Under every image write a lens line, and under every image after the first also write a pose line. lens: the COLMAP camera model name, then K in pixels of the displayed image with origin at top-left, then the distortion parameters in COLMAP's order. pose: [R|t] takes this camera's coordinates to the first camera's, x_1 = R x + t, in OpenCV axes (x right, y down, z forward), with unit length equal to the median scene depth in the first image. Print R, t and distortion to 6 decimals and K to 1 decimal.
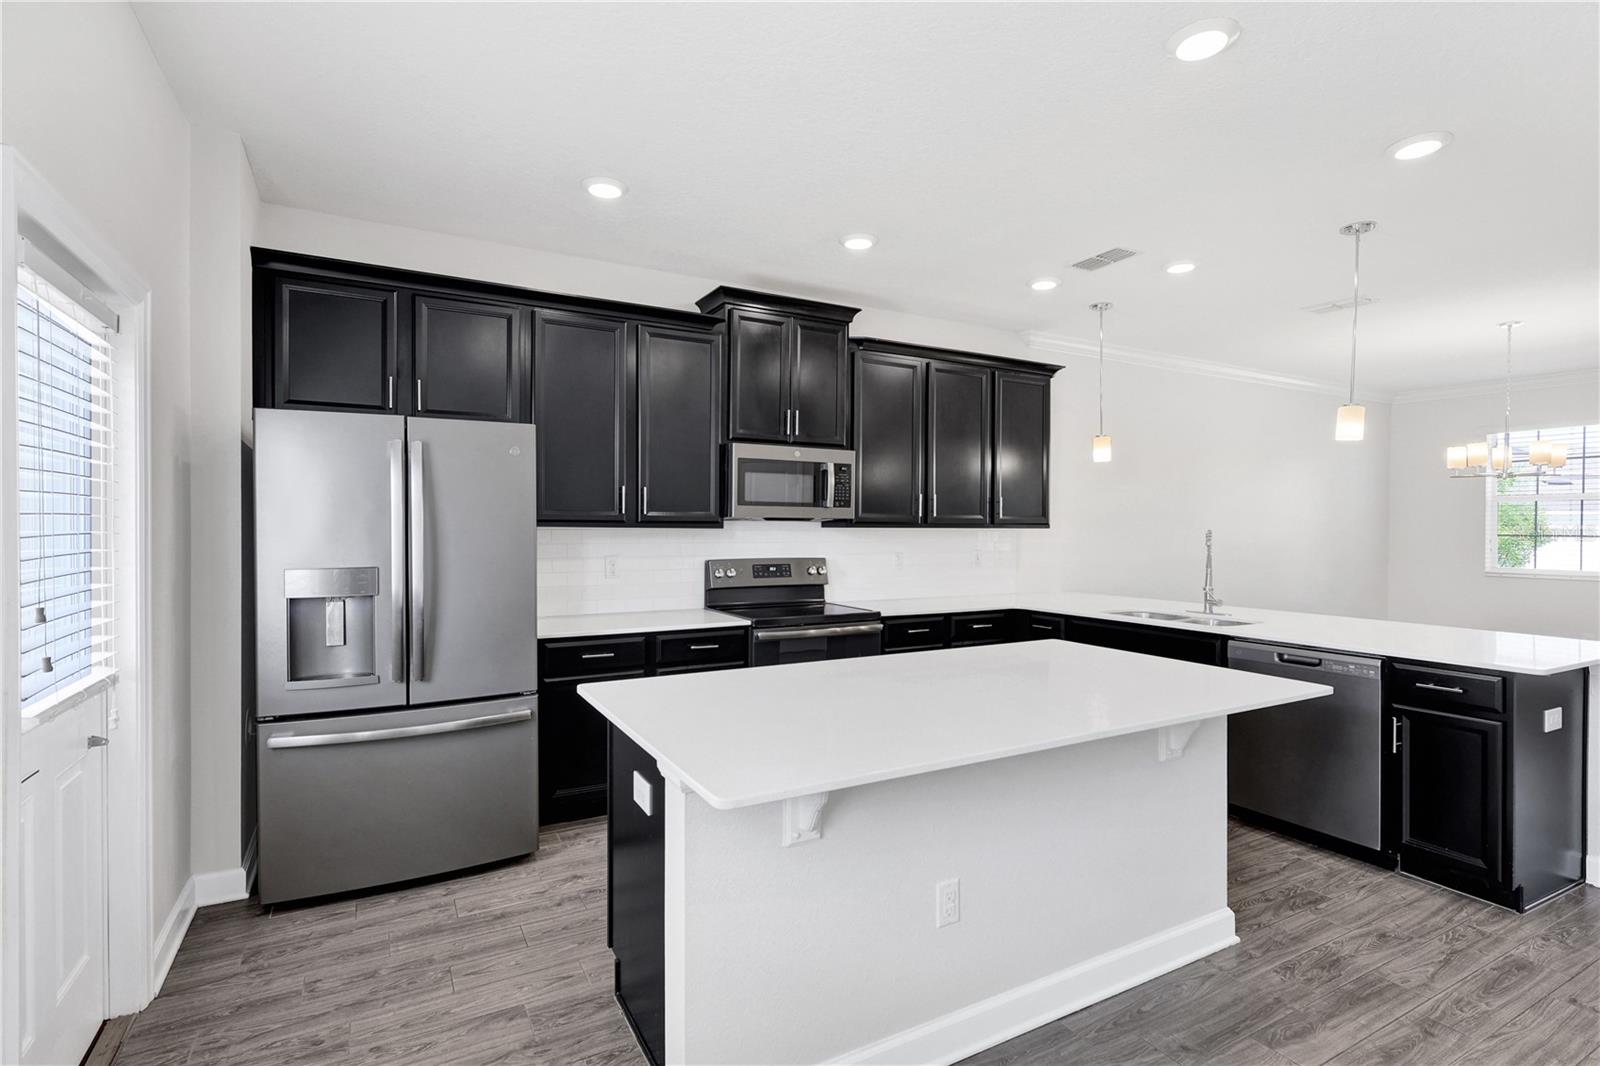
lens RADIAL K [[761.6, 0, 789.6], [0, 761.6, 530.2], [0, 0, 1]] dist [-0.001989, -0.000027]
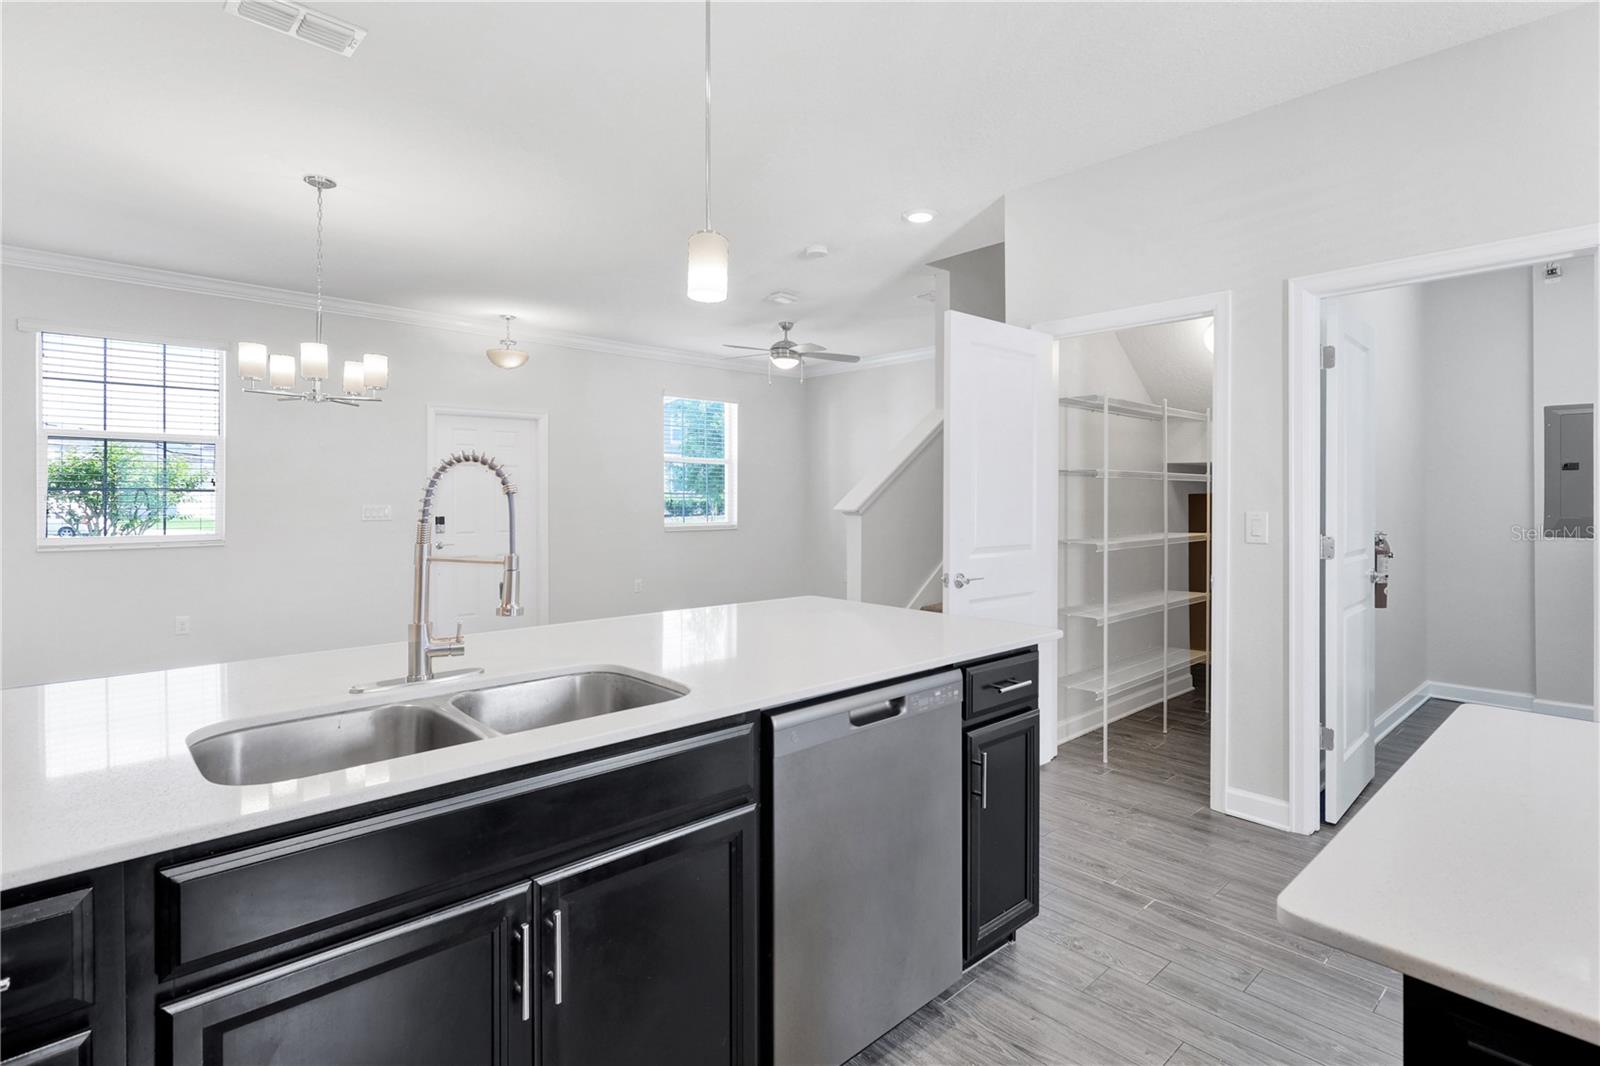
lens RADIAL K [[787.7, 0, 820.7], [0, 787.7, 502.1], [0, 0, 1]] dist [0.015745, -0.000999]
pose [[-0.260848, -0.014984, 0.965264, 0.134509], [0.004519, 0.999850, 0.016742, 0.016847], [-0.965369, 0.008729, -0.260741, 0.907261]]
